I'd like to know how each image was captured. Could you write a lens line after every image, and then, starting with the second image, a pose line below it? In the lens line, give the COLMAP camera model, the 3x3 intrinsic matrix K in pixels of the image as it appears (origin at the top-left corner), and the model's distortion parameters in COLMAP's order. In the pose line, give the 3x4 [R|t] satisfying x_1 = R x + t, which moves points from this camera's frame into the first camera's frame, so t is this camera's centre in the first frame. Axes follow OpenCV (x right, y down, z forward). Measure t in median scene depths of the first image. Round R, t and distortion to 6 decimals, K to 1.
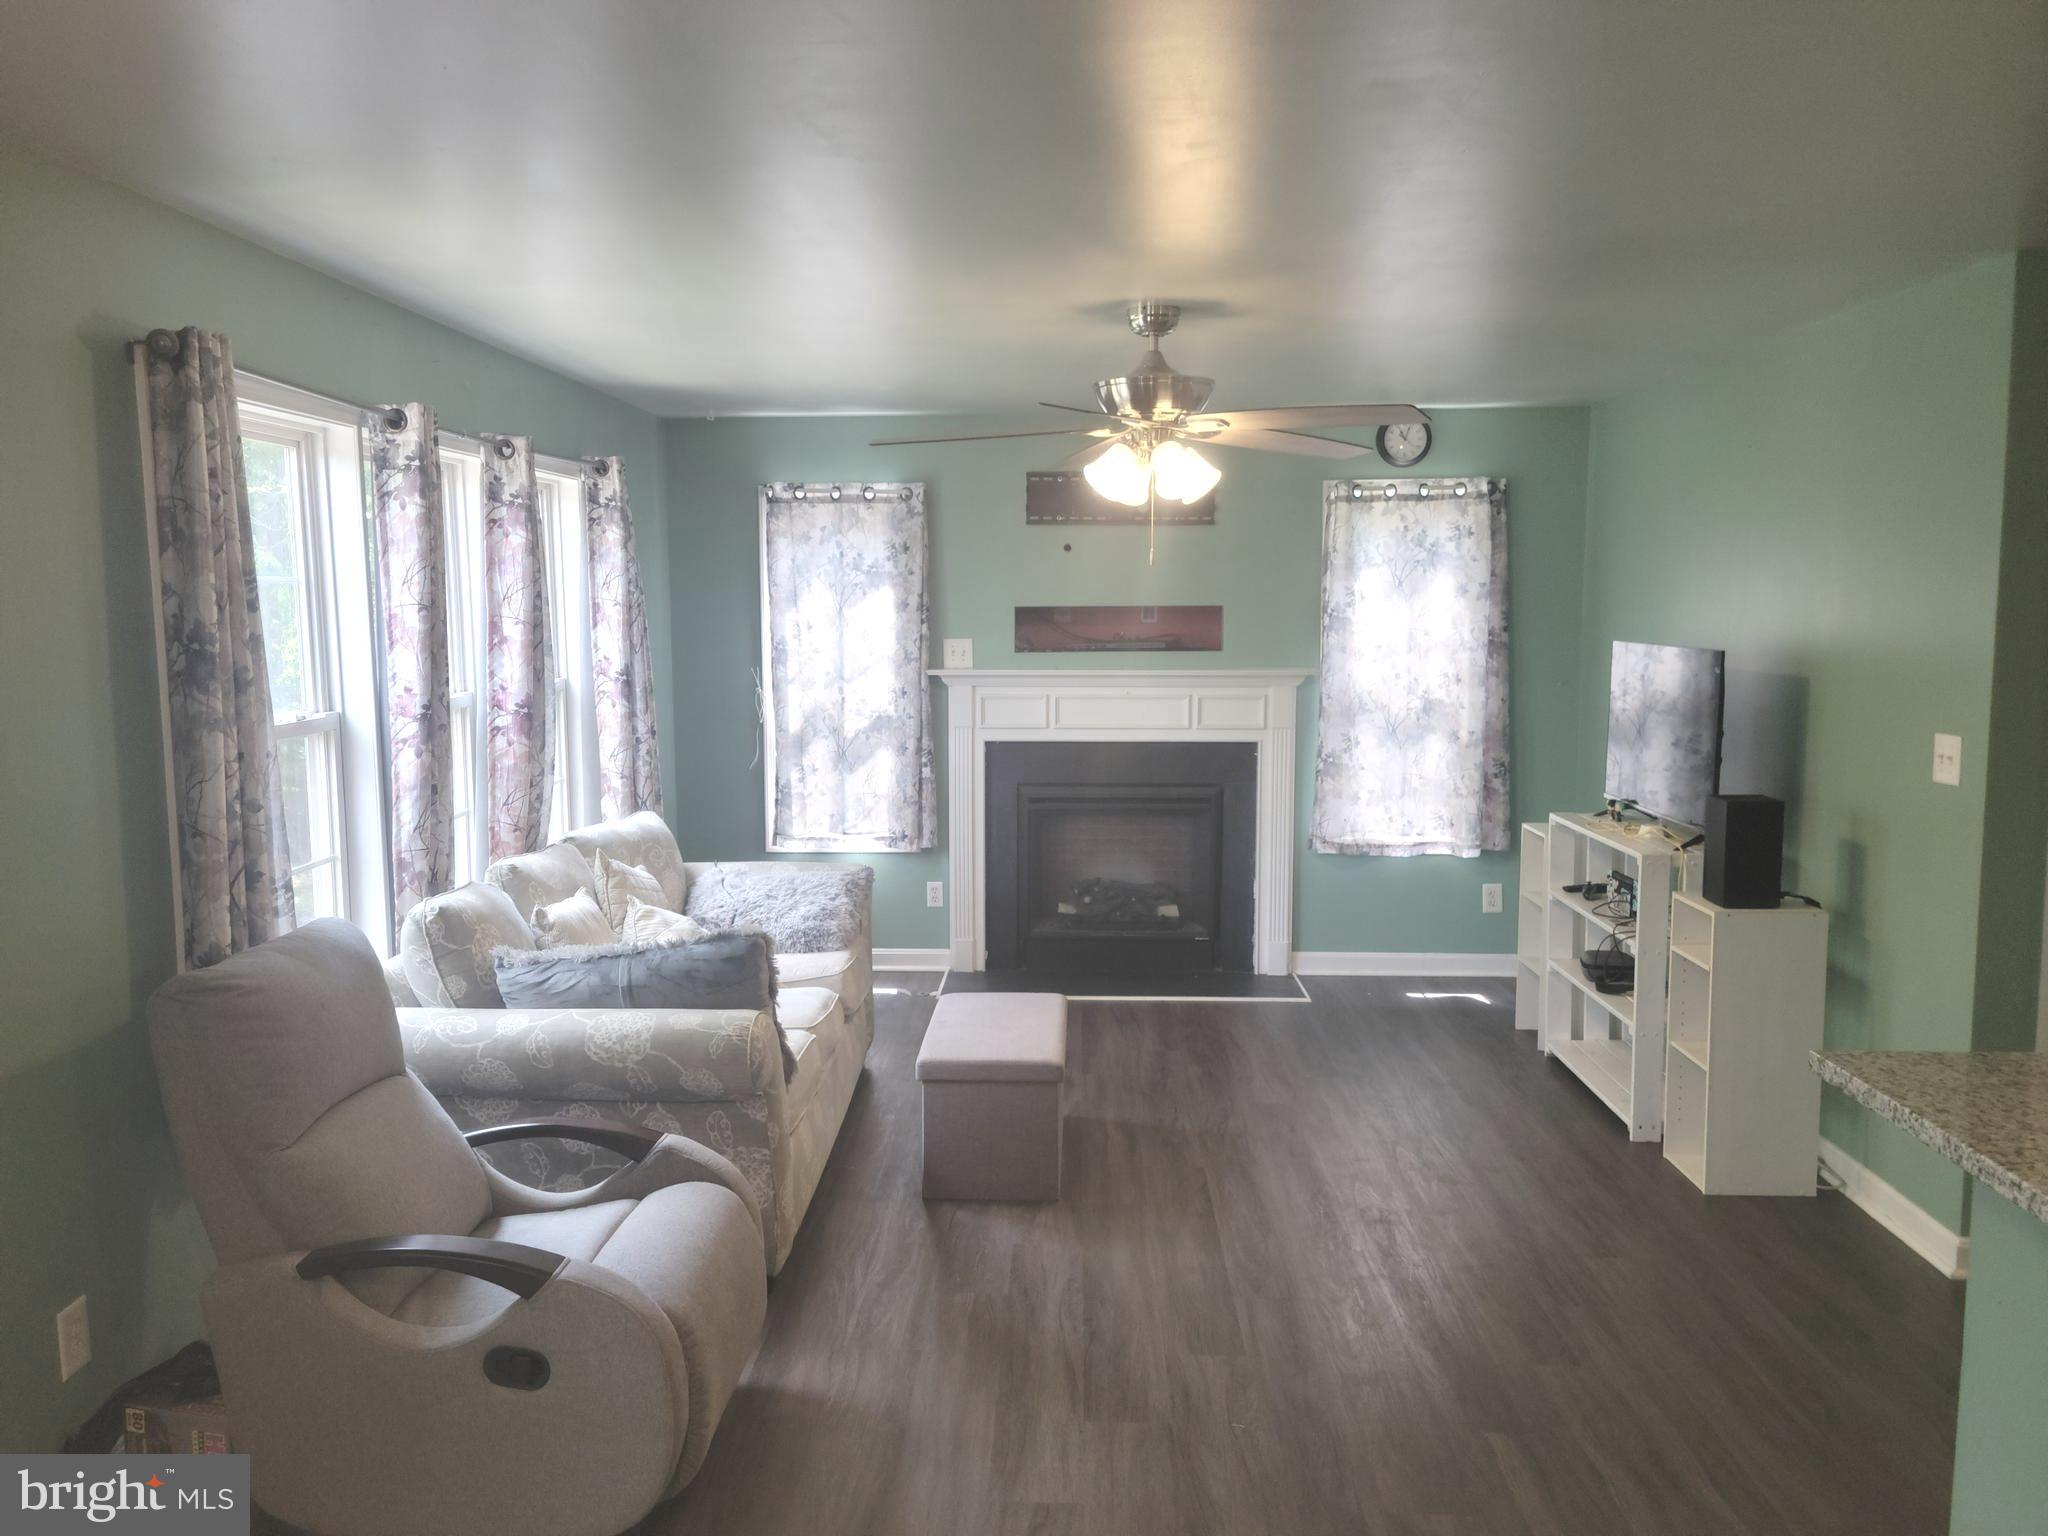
lens RADIAL K [[1634.7, 0, 1023.2], [0, 1634.7, 771.5], [0, 0, 1]] dist [0.078237, -0.074121]
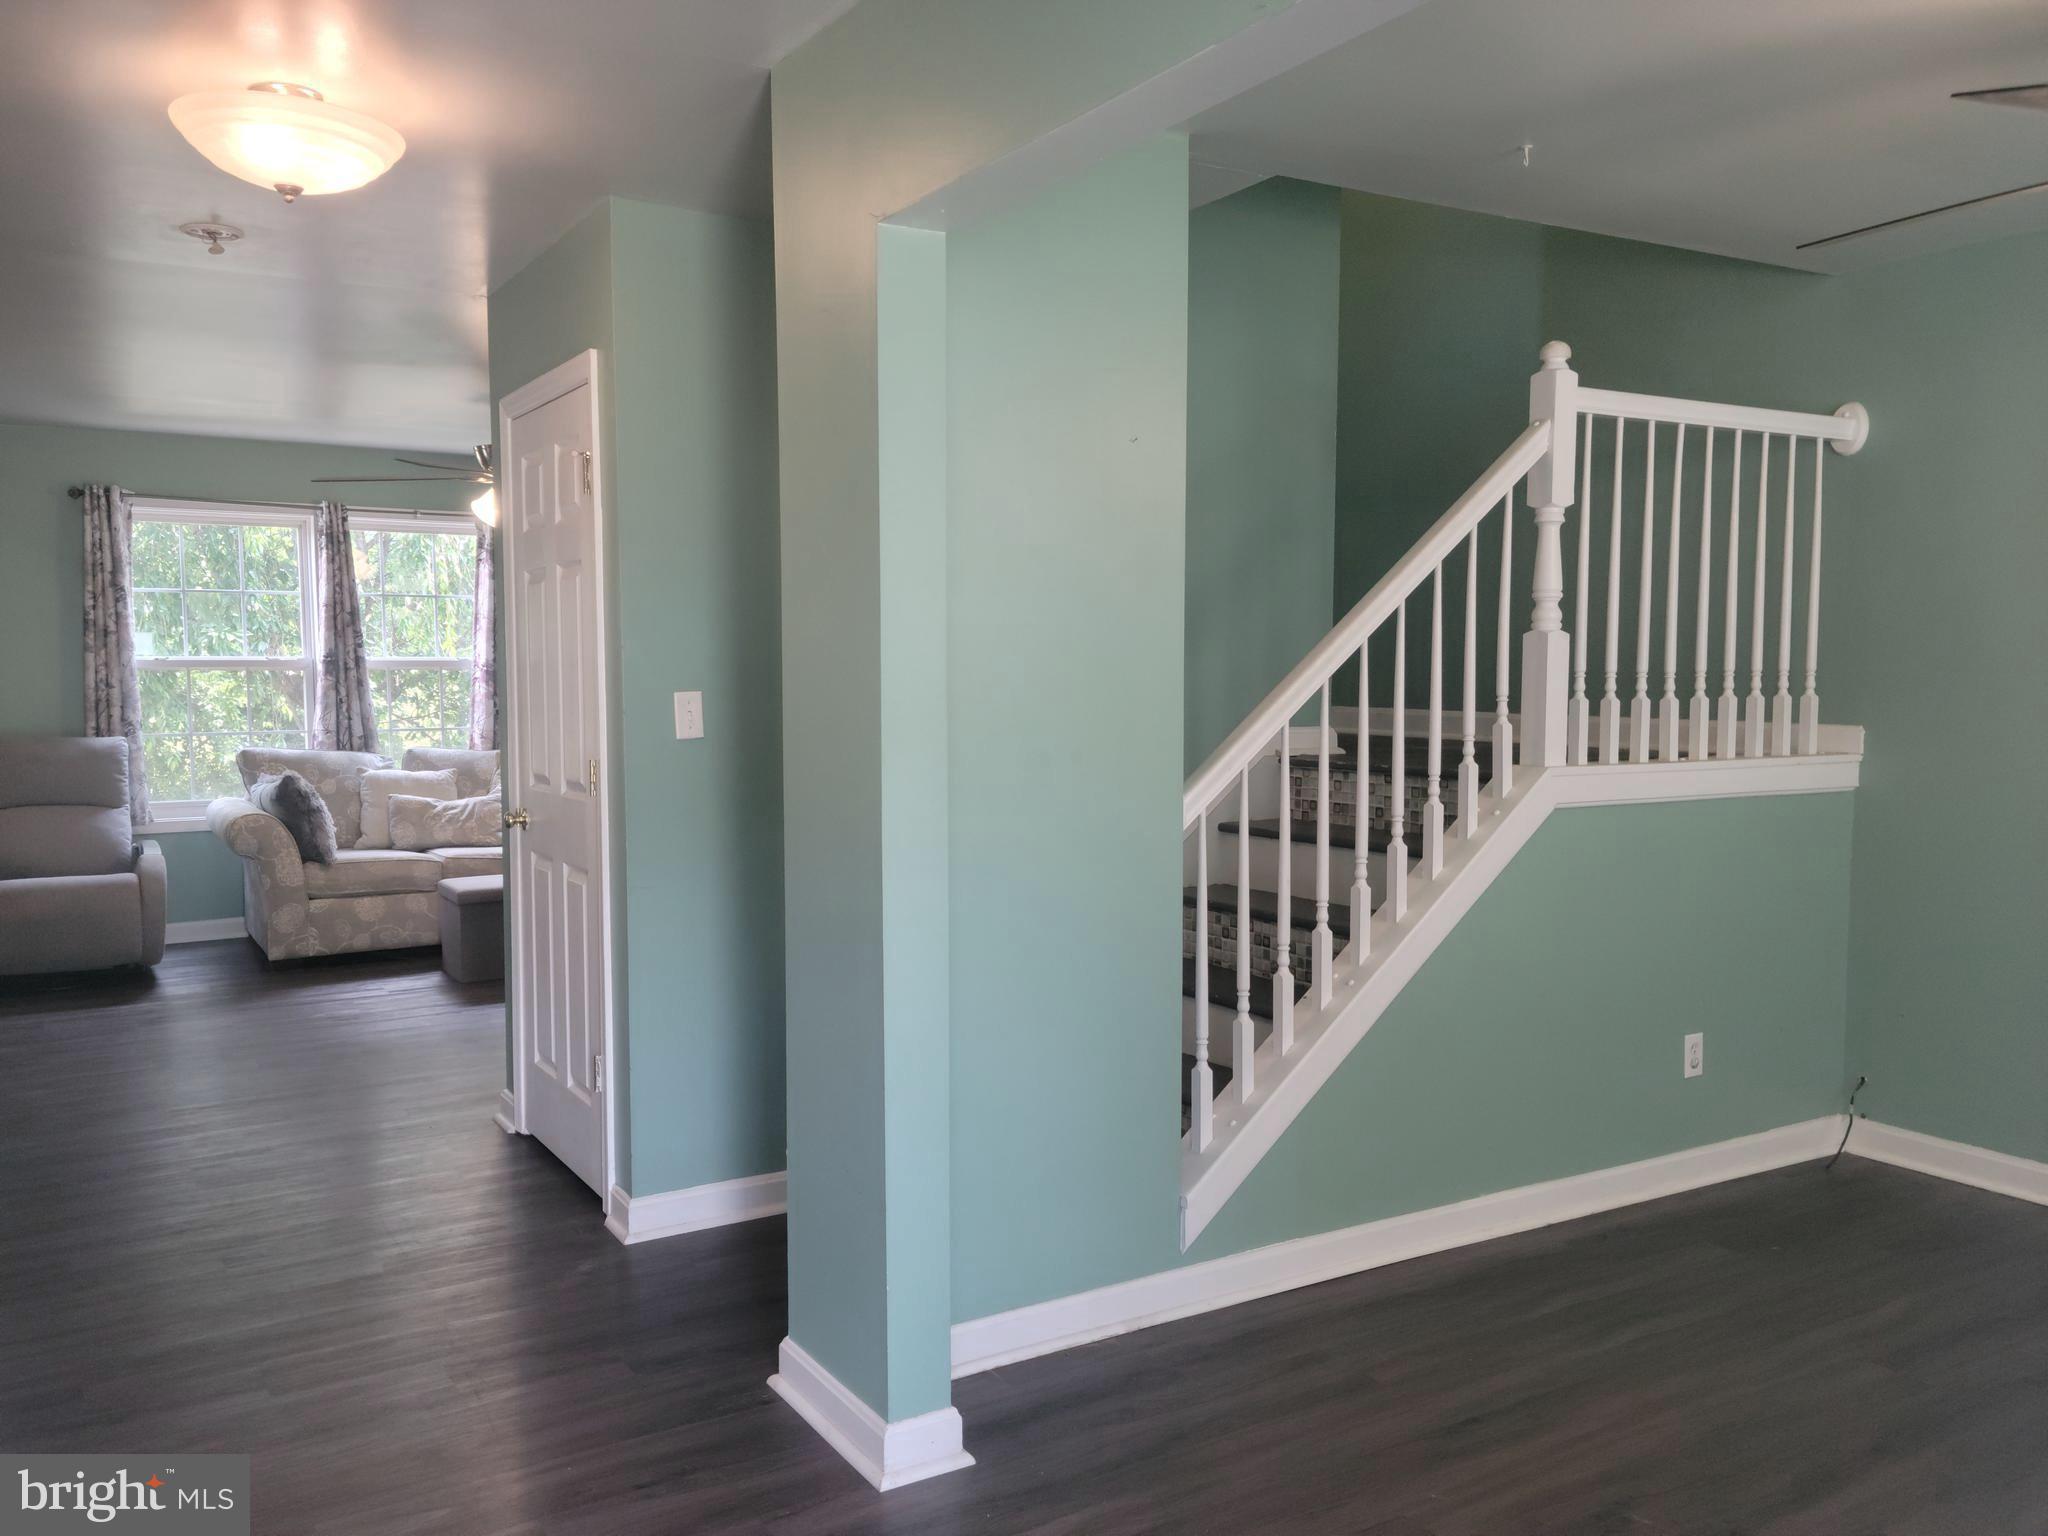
lens RADIAL K [[1634.7, 0, 1024.2], [0, 1634.7, 770.7], [0, 0, 1]] dist [0.078237, -0.074121]
pose [[0.547089, 0.062645, -0.834727, 2.083138], [-0.097539, 0.995174, 0.010758, -0.006794], [0.831372, 0.075533, 0.550559, 0.762694]]
